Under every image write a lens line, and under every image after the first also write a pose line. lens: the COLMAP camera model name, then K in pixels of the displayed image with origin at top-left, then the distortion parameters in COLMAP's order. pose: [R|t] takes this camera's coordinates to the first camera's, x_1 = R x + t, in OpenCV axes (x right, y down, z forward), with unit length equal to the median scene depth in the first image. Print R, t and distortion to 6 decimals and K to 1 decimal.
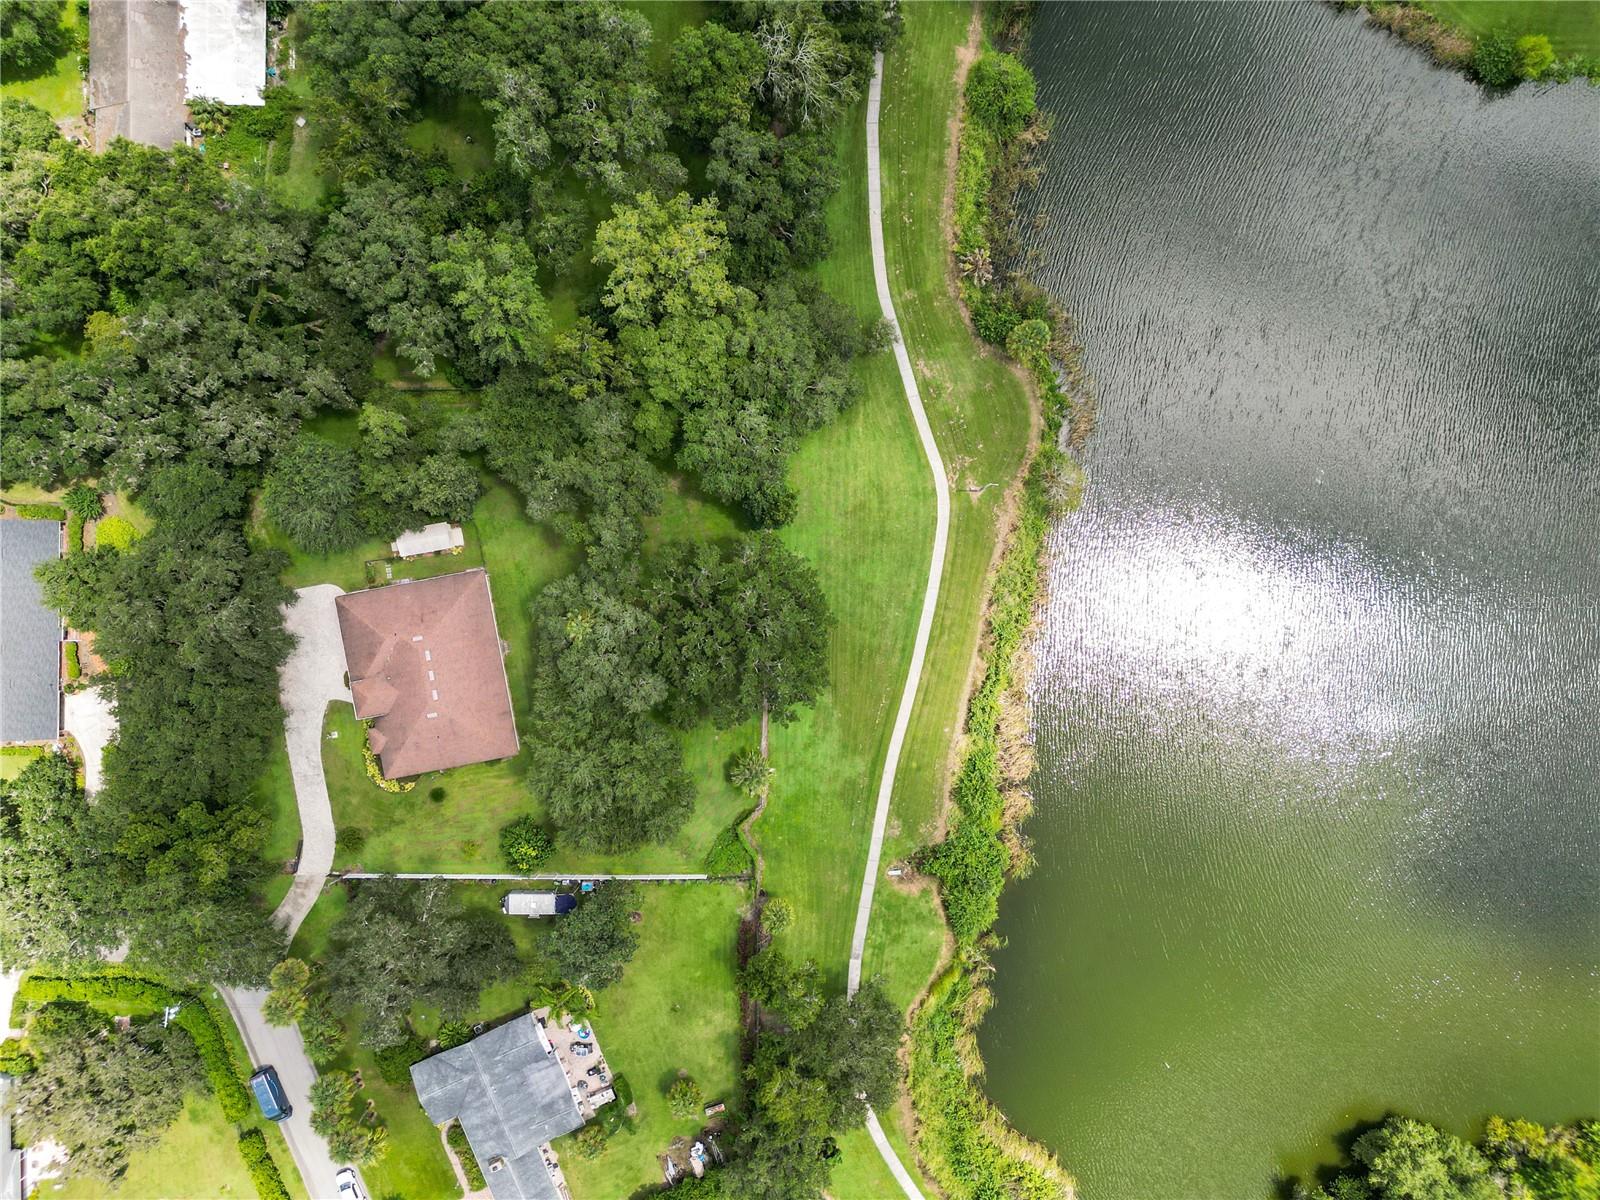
lens RADIAL K [[1197.5, 0, 800.9], [0, 1197.5, 596.8], [0, 0, 1]] dist [0.059878, -0.083907]
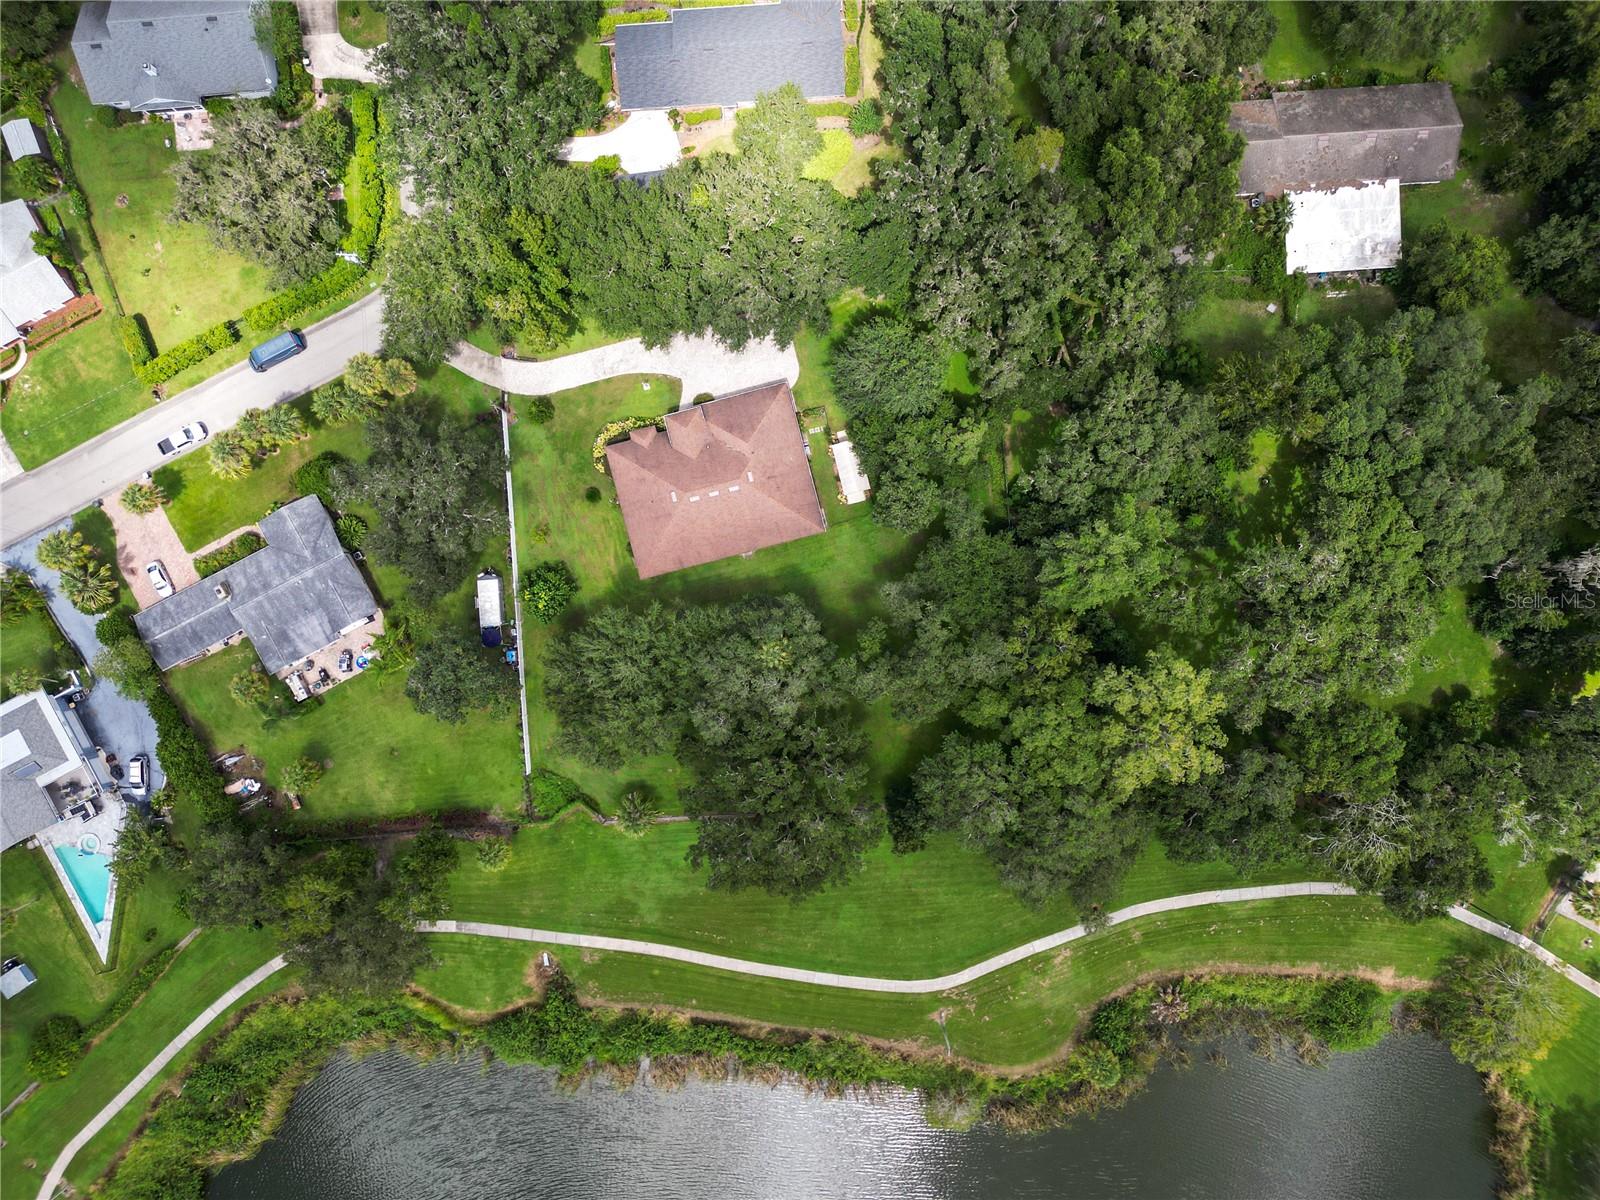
lens RADIAL K [[1197.5, 0, 800.9], [0, 1197.5, 596.8], [0, 0, 1]] dist [0.059878, -0.083907]
pose [[0.069470, 0.997504, 0.012675, -0.221593], [-0.997500, 0.069294, 0.013866, -0.012685], [0.012953, -0.013606, 0.999824, 0.022563]]
